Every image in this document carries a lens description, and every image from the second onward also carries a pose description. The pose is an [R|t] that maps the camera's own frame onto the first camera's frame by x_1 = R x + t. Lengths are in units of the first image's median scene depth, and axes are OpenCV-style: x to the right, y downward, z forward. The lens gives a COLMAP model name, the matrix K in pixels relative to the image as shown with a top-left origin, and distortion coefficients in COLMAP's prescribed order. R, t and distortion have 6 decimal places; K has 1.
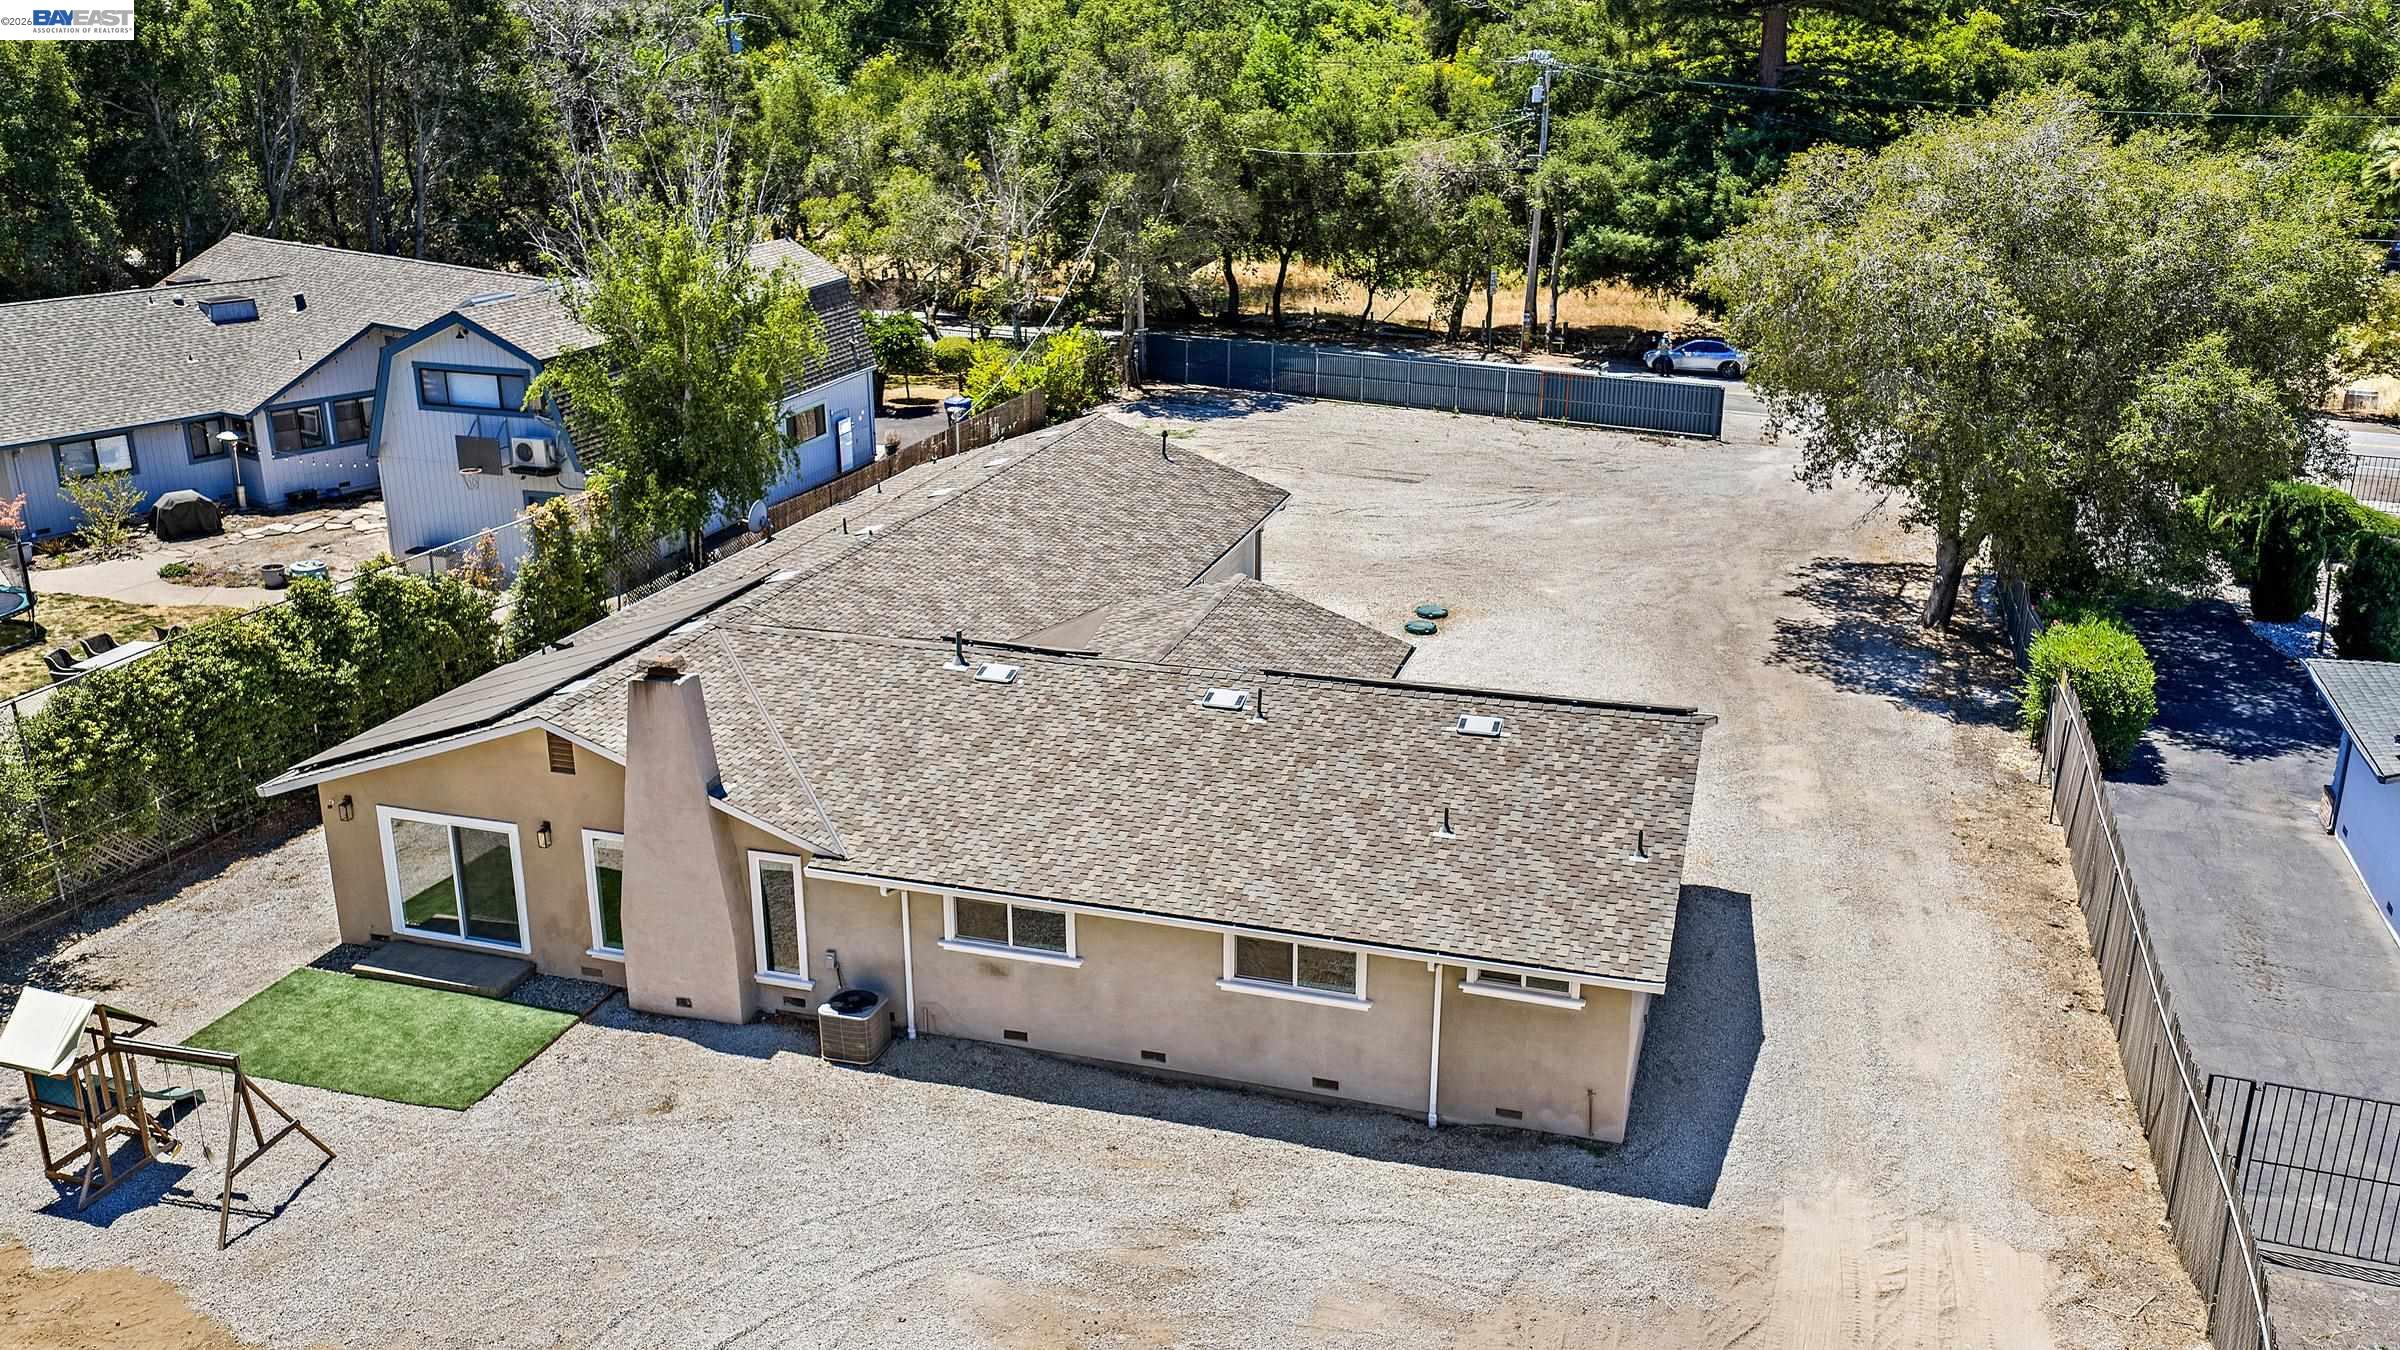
lens RADIAL K [[1964.1, 0, 1200.0], [0, 1964.1, 675.0], [0, 0, 1]] dist [0.094110, -0.094586]
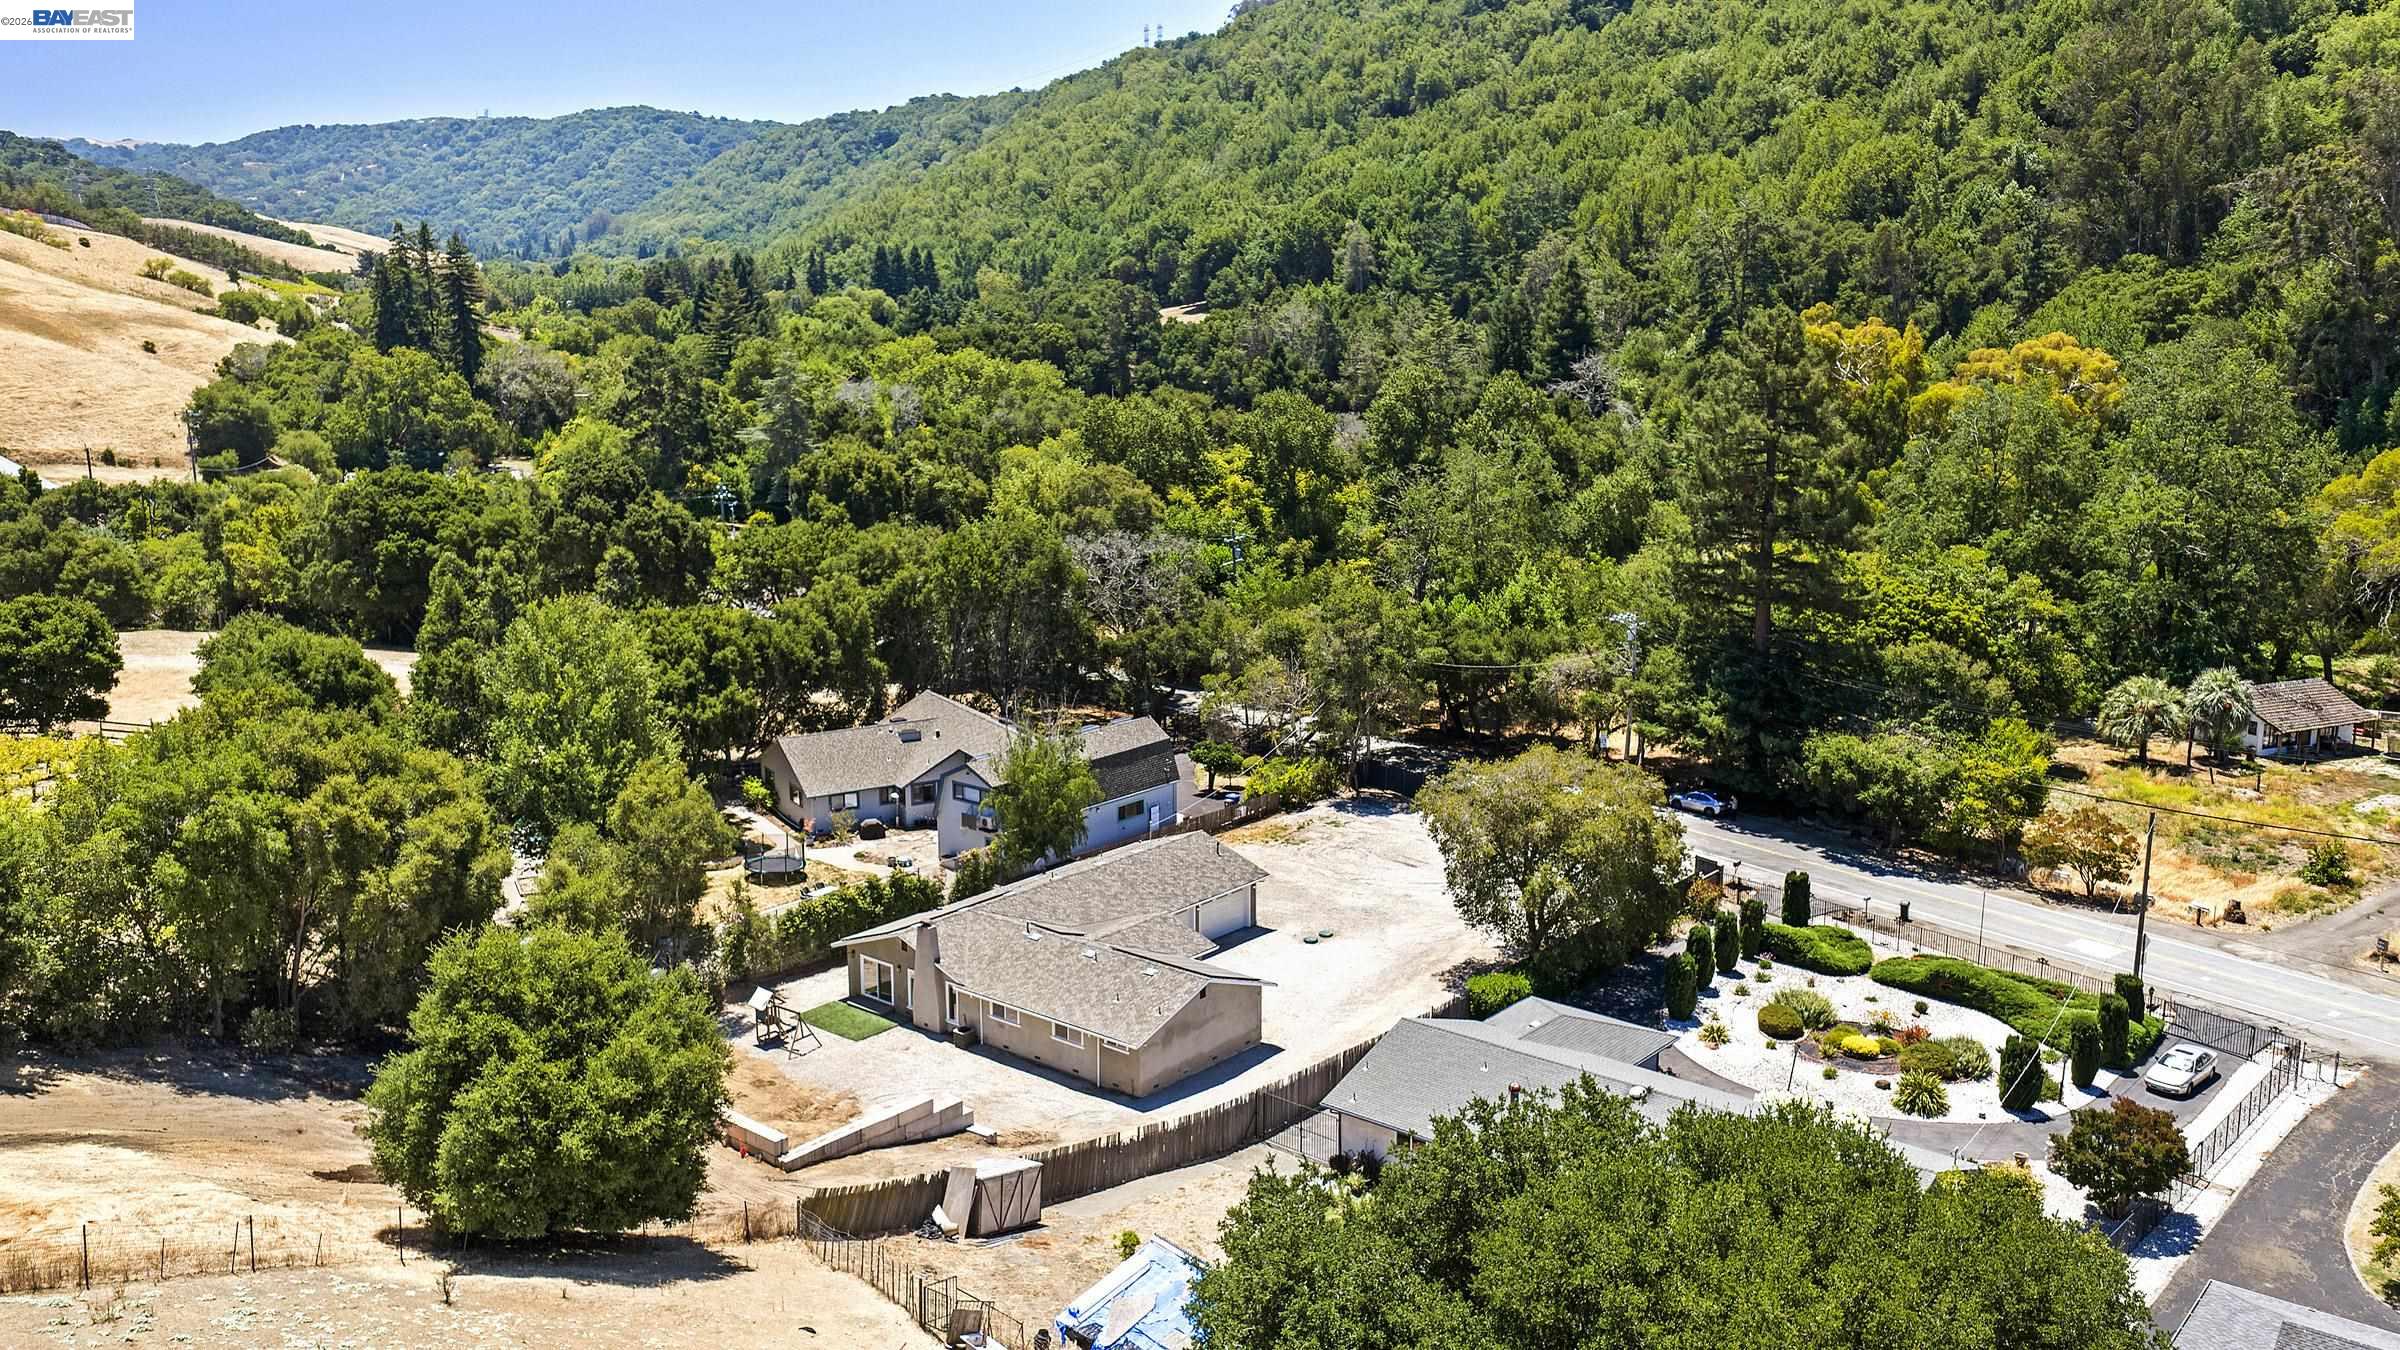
lens RADIAL K [[1964.1, 0, 1200.0], [0, 1964.1, 675.0], [0, 0, 1]] dist [0.094110, -0.094586]
pose [[0.920722, 0.074527, -0.383037, 0.913067], [-0.121153, 0.987680, -0.099050, -0.093453], [0.370936, 0.137604, 0.918407, -1.284098]]
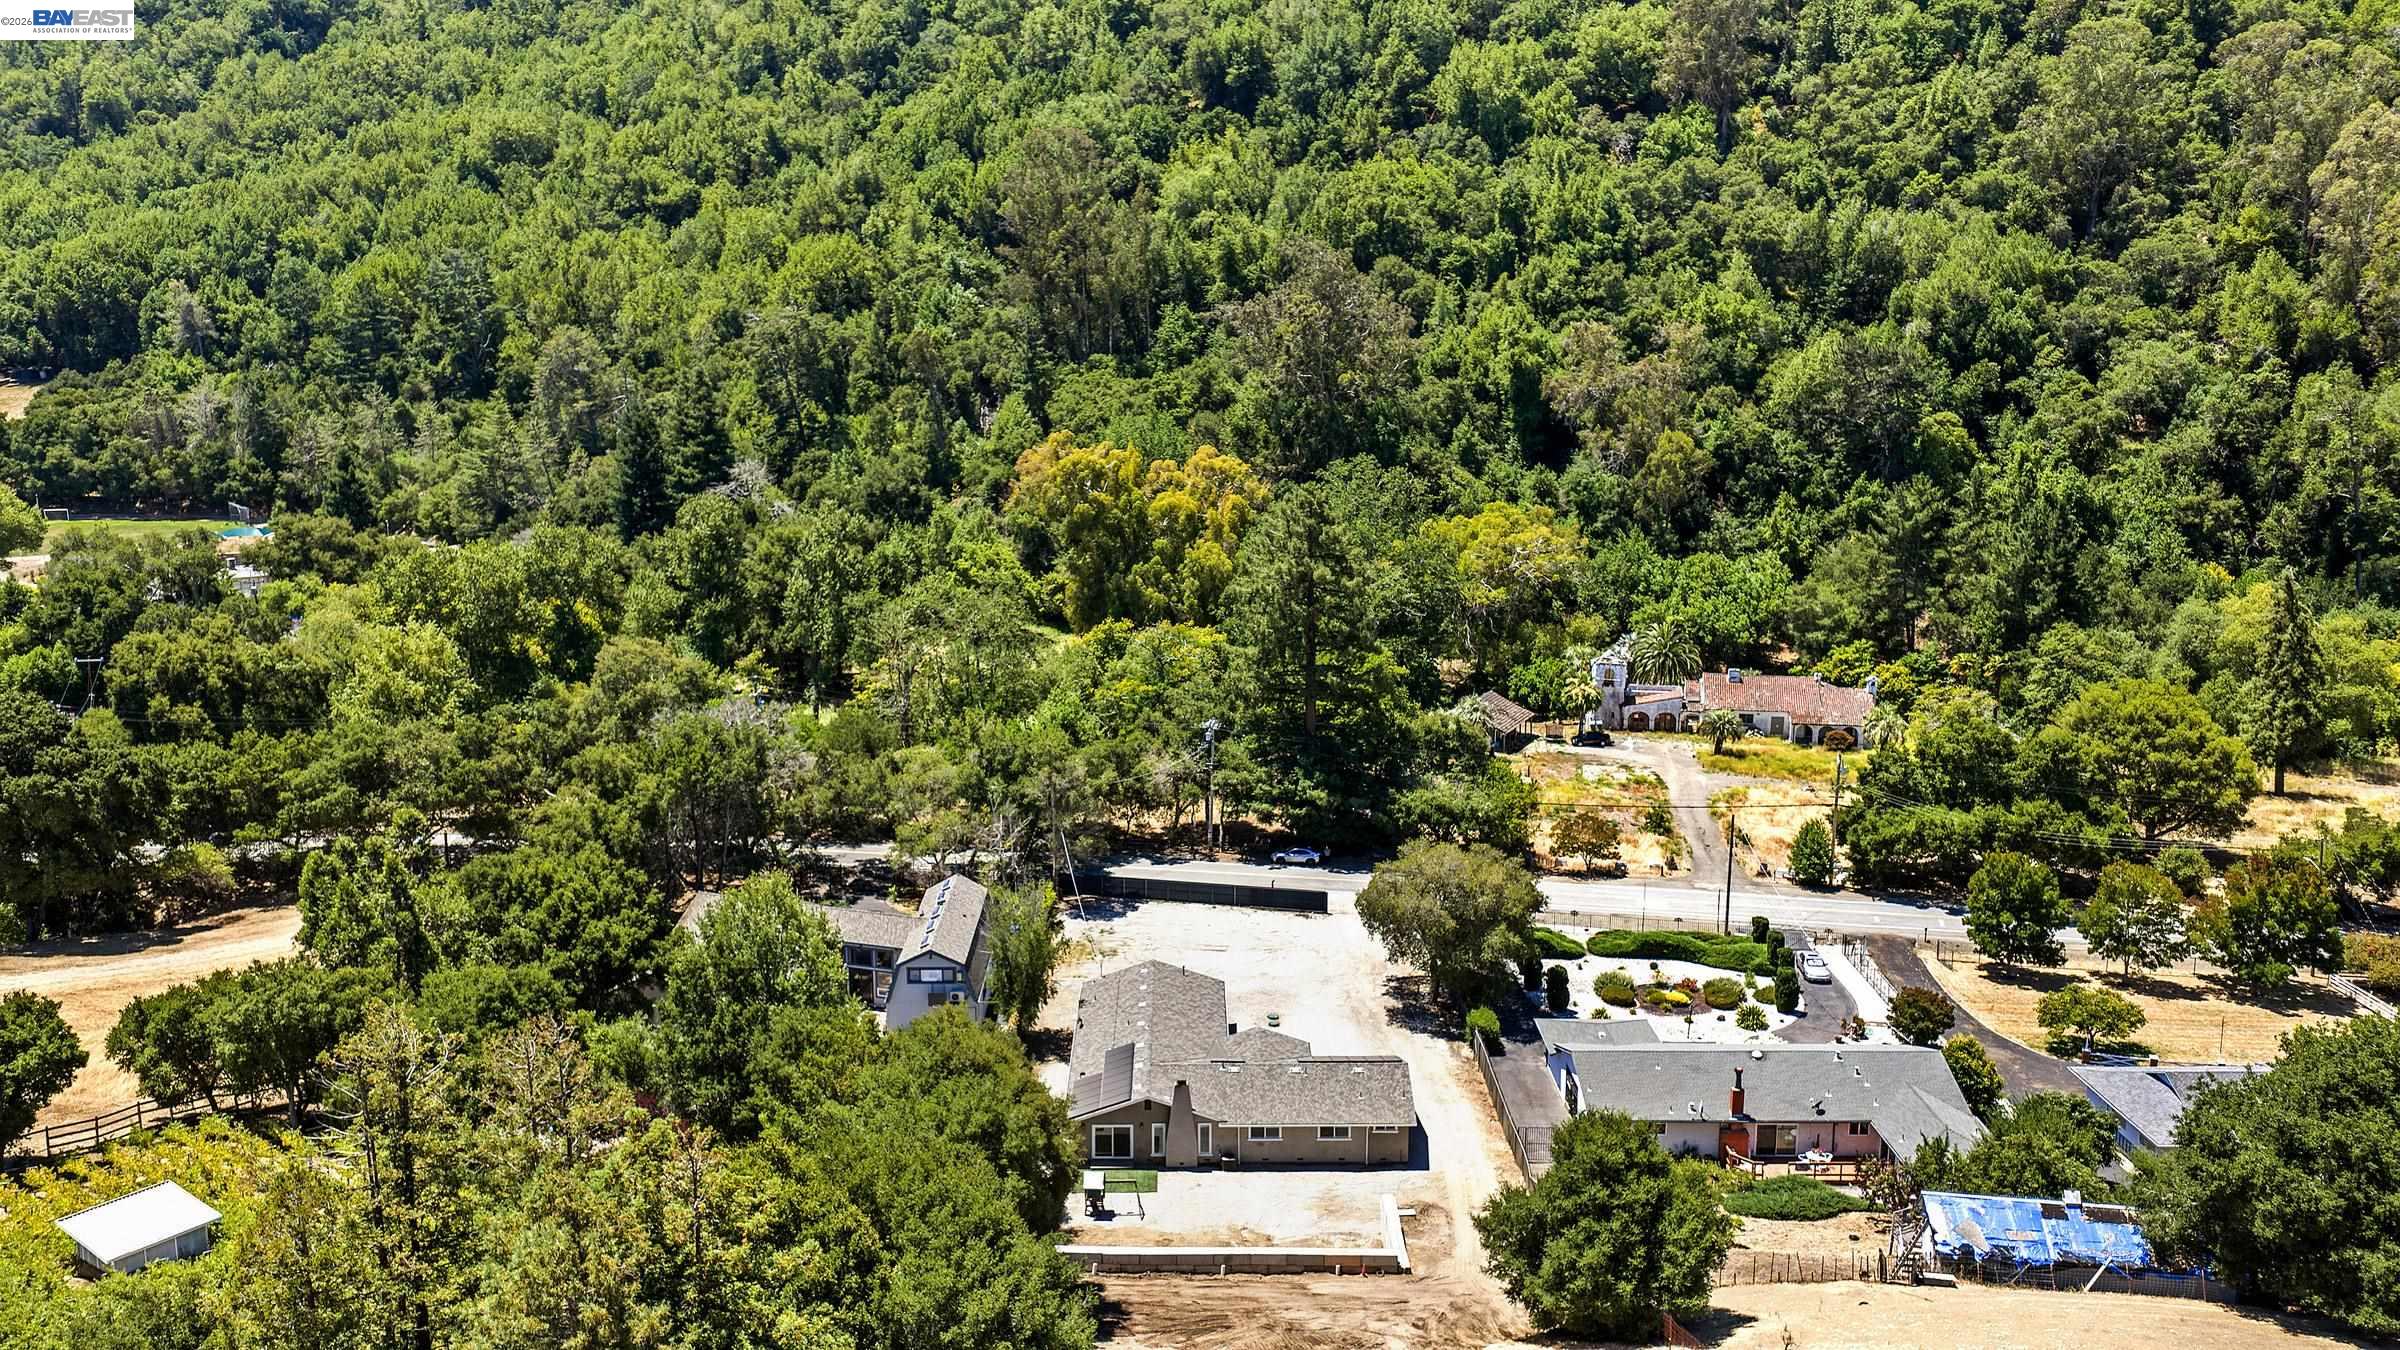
lens RADIAL K [[1964.1, 0, 1200.0], [0, 1964.1, 675.0], [0, 0, 1]] dist [0.094110, -0.094586]
pose [[0.951856, -0.064447, 0.299693, -0.902512], [0.099792, 0.989542, -0.104156, -0.263237], [-0.289846, 0.129048, 0.948333, -1.954506]]
